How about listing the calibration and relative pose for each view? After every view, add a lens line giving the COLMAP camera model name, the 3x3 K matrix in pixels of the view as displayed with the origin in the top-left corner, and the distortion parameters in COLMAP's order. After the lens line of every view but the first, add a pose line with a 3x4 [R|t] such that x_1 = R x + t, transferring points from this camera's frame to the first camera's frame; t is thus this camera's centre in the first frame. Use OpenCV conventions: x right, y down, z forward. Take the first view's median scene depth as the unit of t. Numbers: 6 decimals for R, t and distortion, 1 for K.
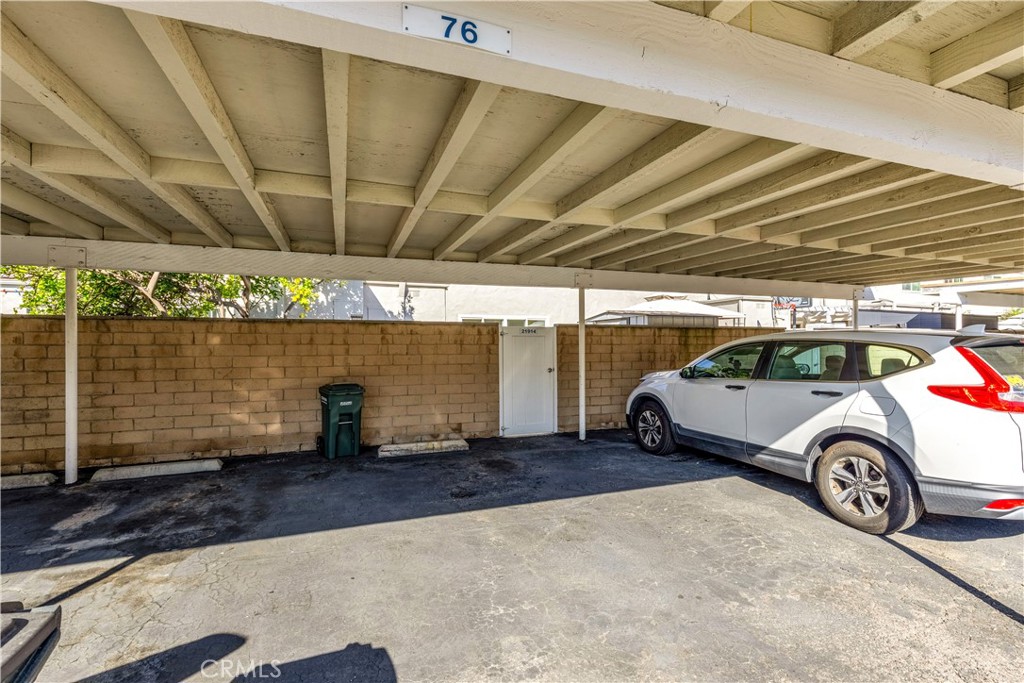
lens RADIAL K [[464.3, 0, 507.1], [0, 464.3, 341.9], [0, 0, 1]] dist [0.004872, -0.000566]
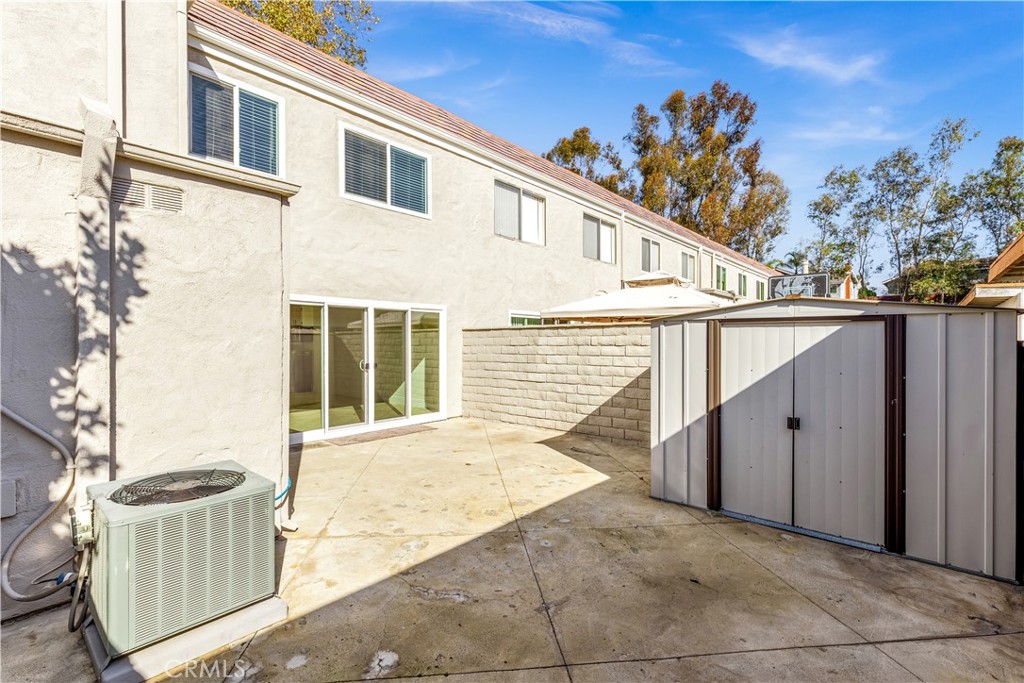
lens RADIAL K [[464.3, 0, 504.8], [0, 464.3, 347.0], [0, 0, 1]] dist [0.004872, -0.000566]
pose [[0.899174, -0.002871, 0.437581, -0.094819], [-0.001402, 0.999954, 0.009441, -0.010646], [-0.437589, -0.009102, 0.899129, 0.481388]]
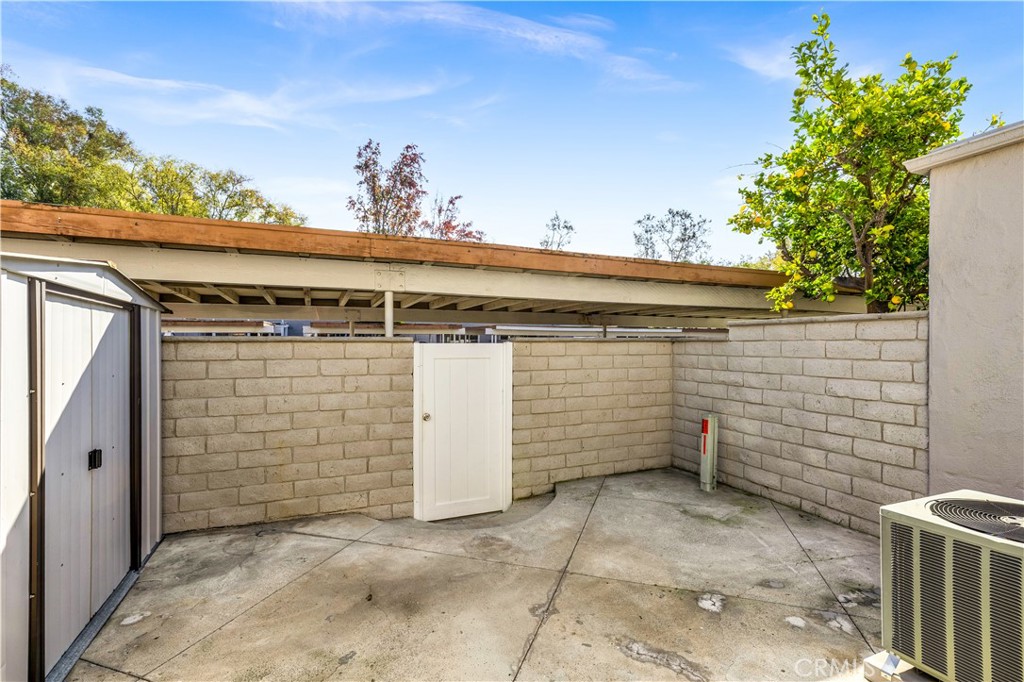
lens RADIAL K [[464.3, 0, 510.9], [0, 464.3, 350.9], [0, 0, 1]] dist [0.004872, -0.000566]
pose [[-0.999747, 0.003352, -0.022252, 0.014430], [0.003039, 0.999896, 0.014089, -0.006576], [0.022297, 0.014018, -0.999653, 0.804837]]
